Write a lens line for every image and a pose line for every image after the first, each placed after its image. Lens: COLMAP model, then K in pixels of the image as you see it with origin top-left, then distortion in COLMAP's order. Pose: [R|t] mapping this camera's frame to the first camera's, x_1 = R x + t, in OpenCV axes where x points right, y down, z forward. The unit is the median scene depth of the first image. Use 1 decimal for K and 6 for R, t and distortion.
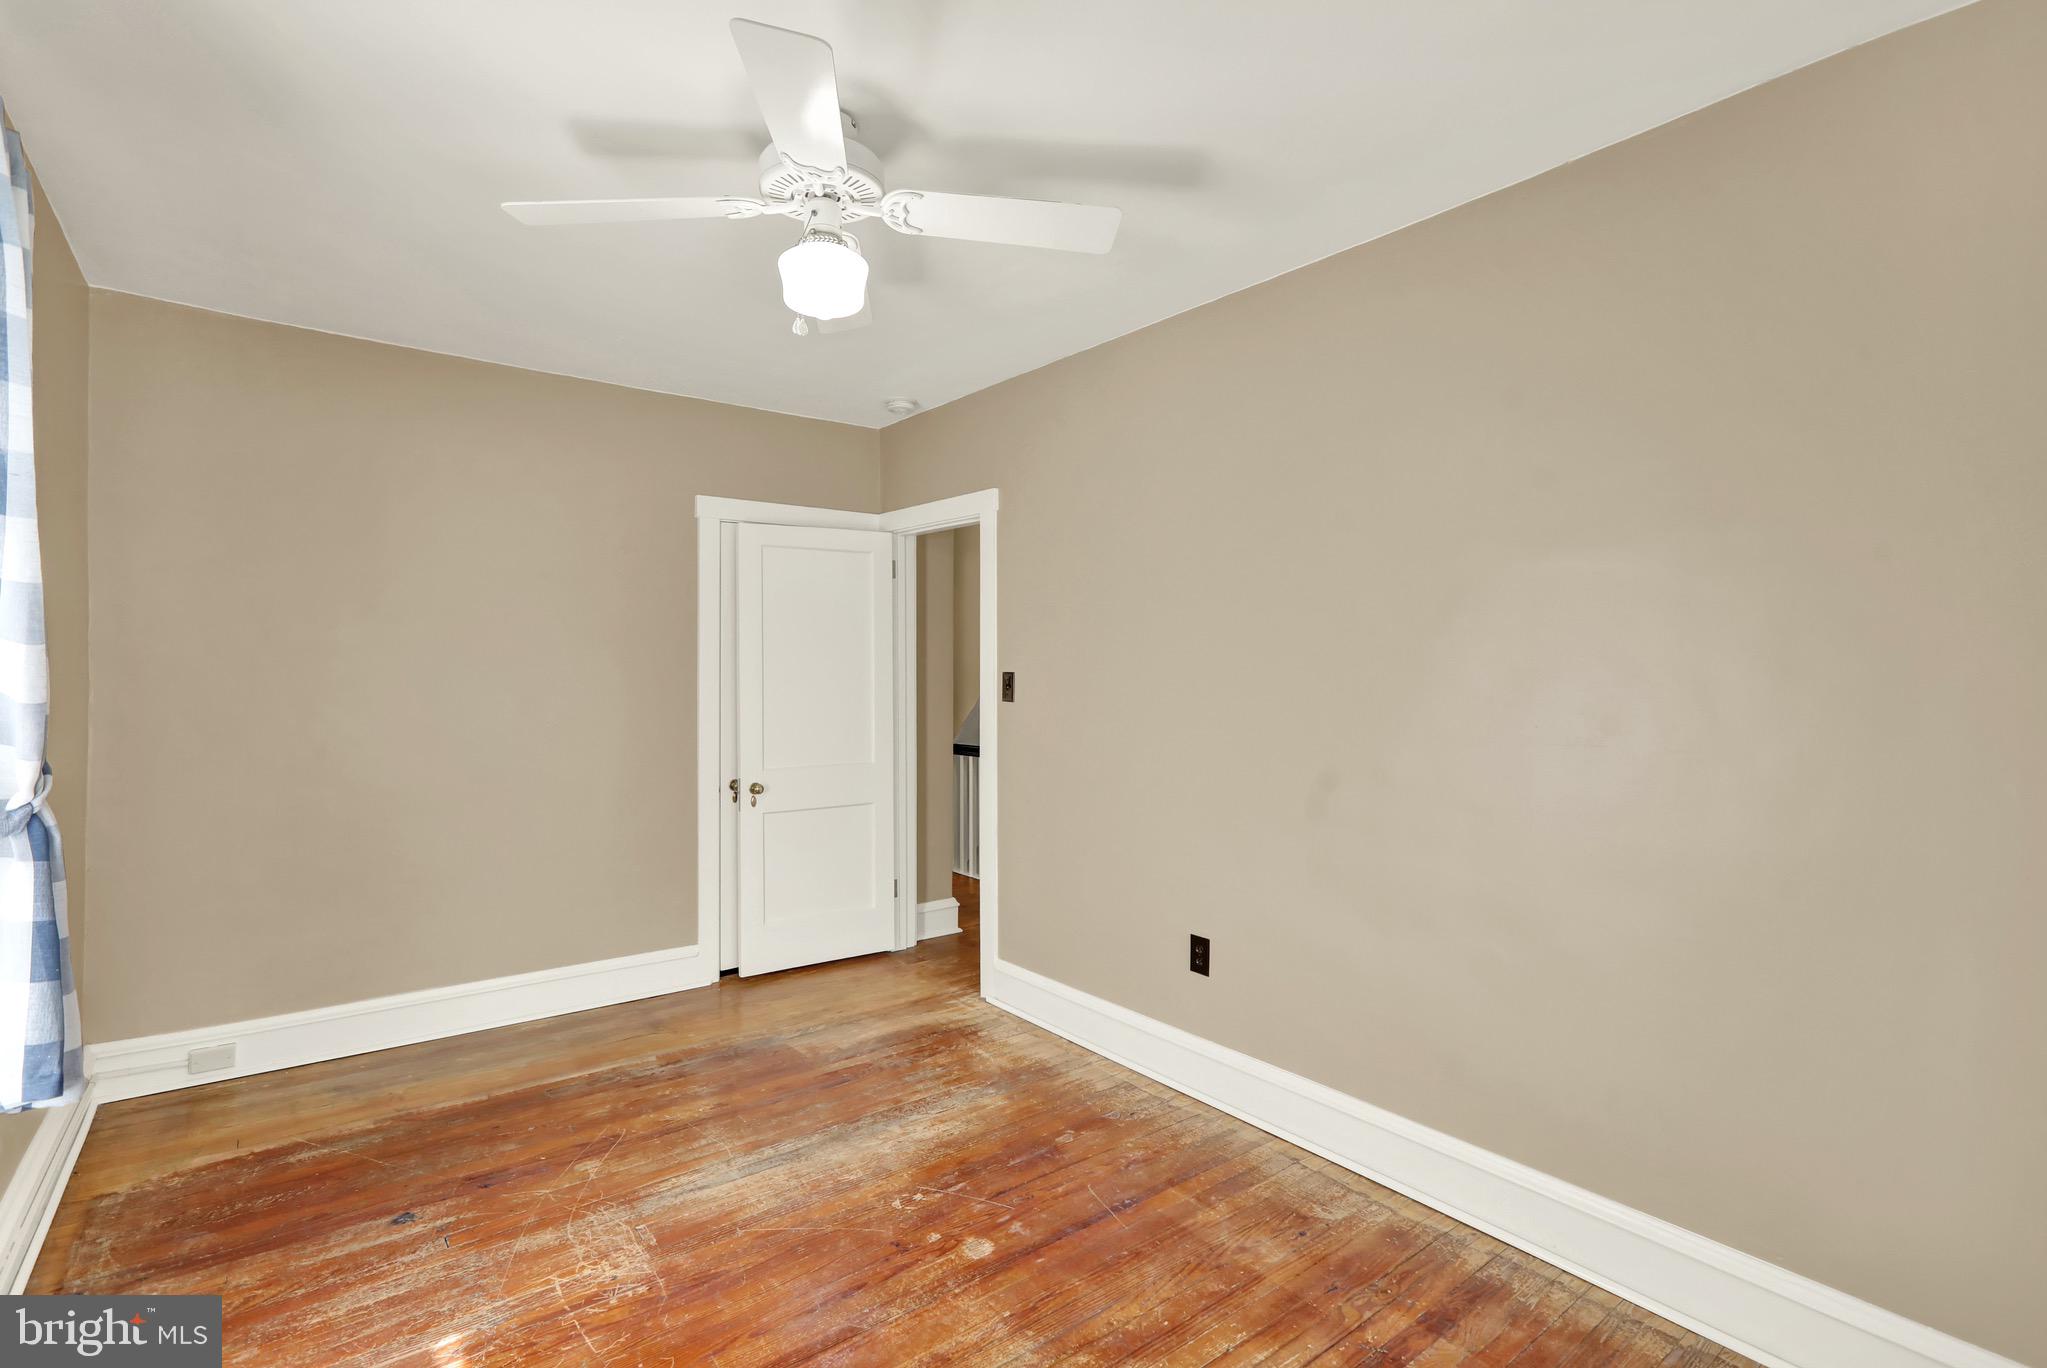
lens RADIAL K [[959.9, 0, 1014.6], [0, 959.9, 686.3], [0, 0, 1]] dist [0.001536, 0.000350]
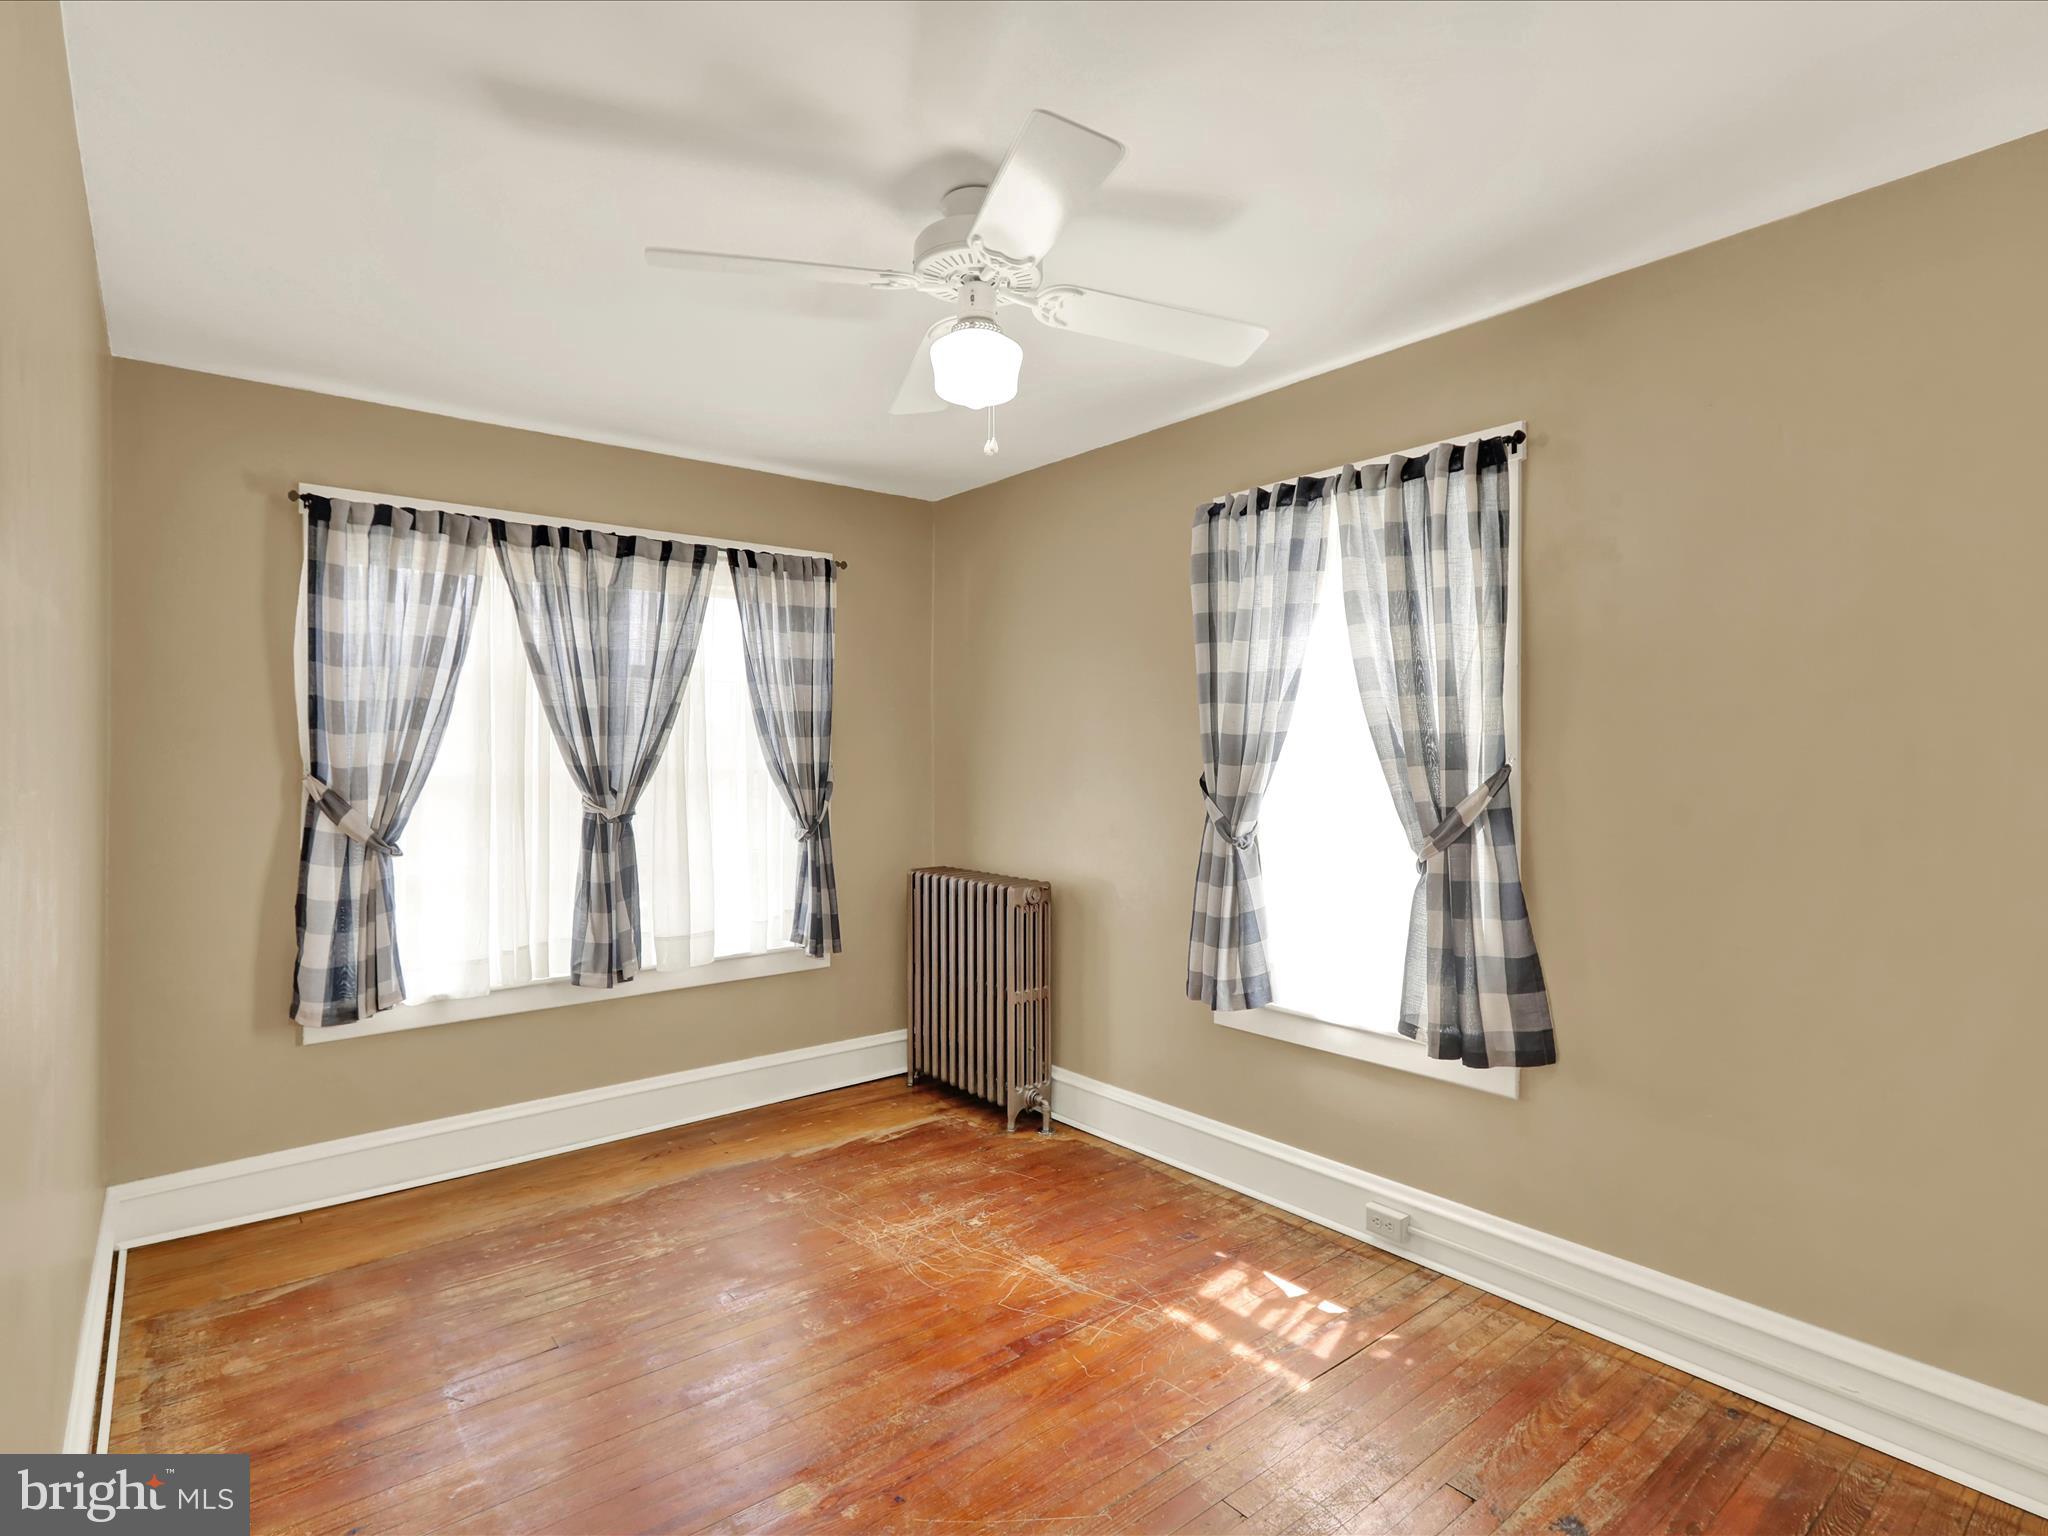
lens RADIAL K [[1064.3, 0, 1022.0], [0, 1064.3, 762.8], [0, 0, 1]] dist [-0.000386, -0.000003]
pose [[-0.999747, -0.006809, -0.021439, -0.222500], [-0.007038, 0.999919, 0.010606, -0.041190], [0.021366, 0.010754, -0.999714, 2.065429]]
